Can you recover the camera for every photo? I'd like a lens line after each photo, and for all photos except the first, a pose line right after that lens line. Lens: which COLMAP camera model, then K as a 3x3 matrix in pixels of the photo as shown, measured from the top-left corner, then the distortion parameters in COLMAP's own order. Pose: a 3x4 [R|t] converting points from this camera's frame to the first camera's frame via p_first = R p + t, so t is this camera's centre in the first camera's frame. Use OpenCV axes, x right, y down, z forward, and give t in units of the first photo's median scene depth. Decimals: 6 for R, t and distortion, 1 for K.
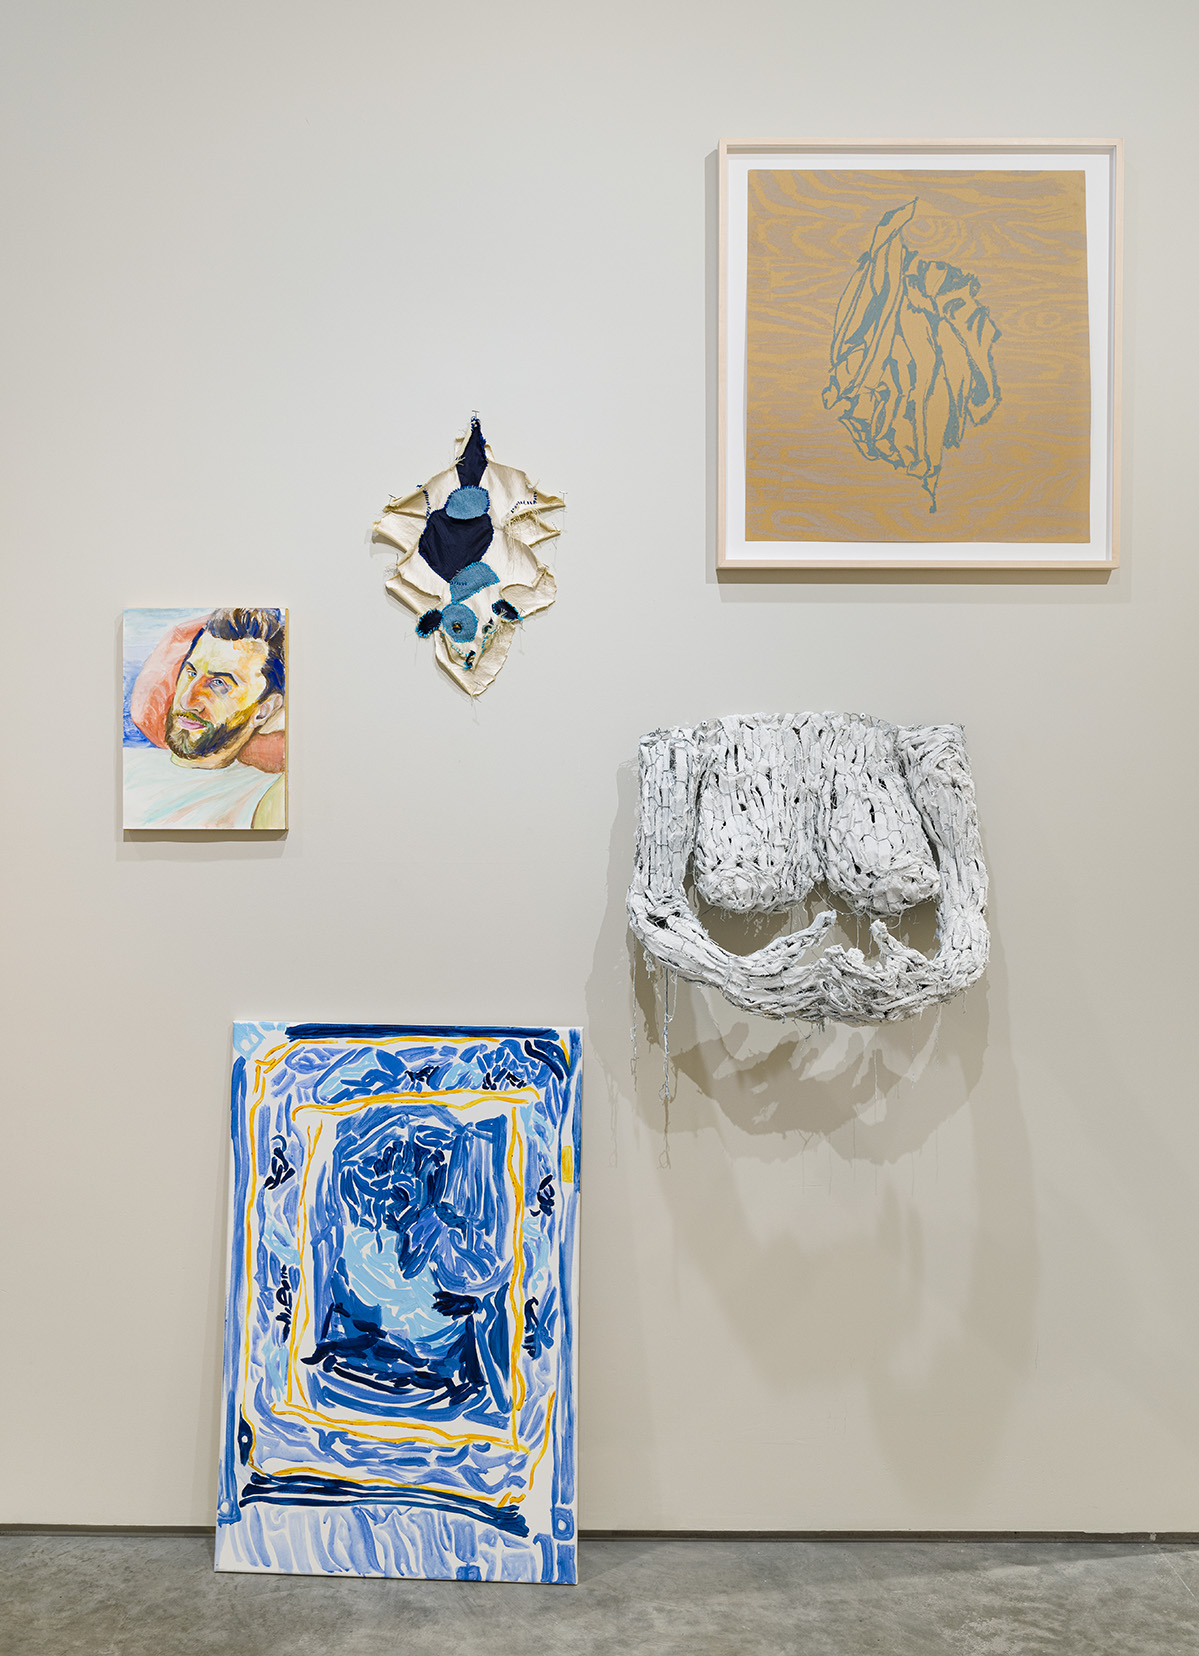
lens RADIAL K [[1522.6, 0, 556.4], [0, 1522.6, 770.8], [0, 0, 1]] dist [-0.011457, 0.015024]
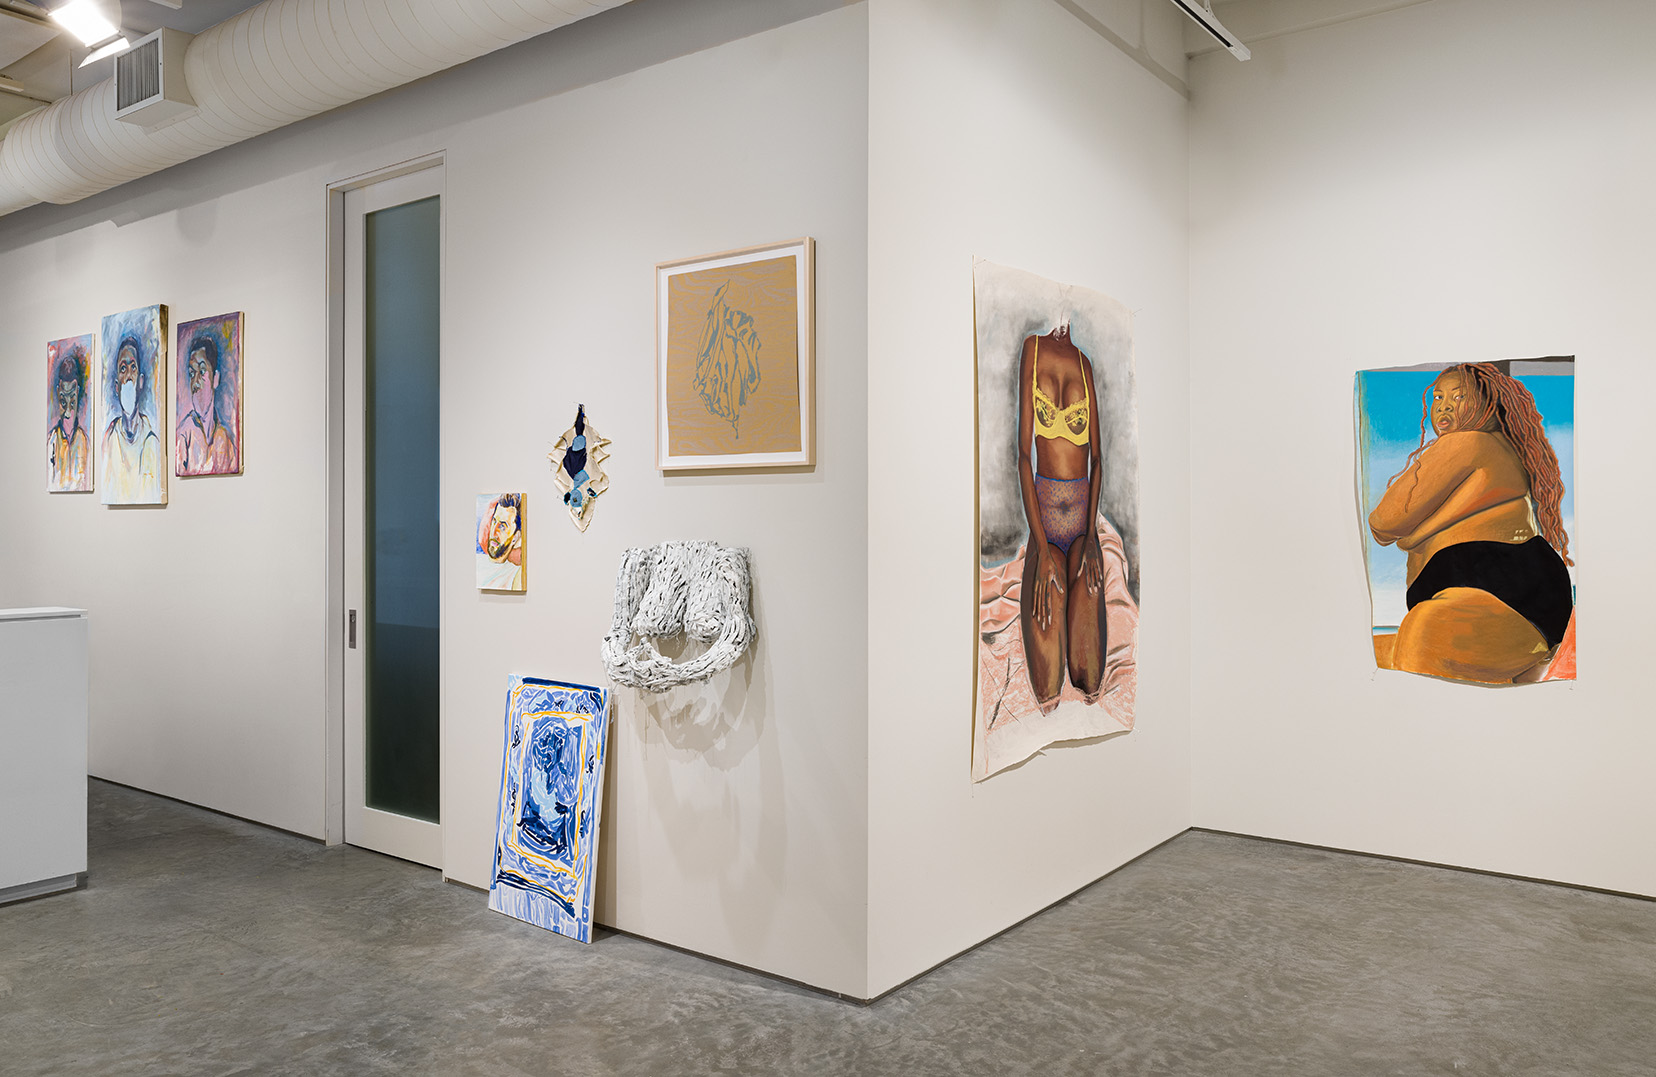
lens RADIAL K [[1264.6, 0, 822.2], [0, 1264.6, 526.6], [0, 0, 1]] dist [0.001876, -0.015089]
pose [[0.790591, 0.000919, -0.612344, 1.334107], [-0.005061, 0.999975, -0.005035, -0.049880], [0.612324, 0.007080, 0.790575, -0.217071]]
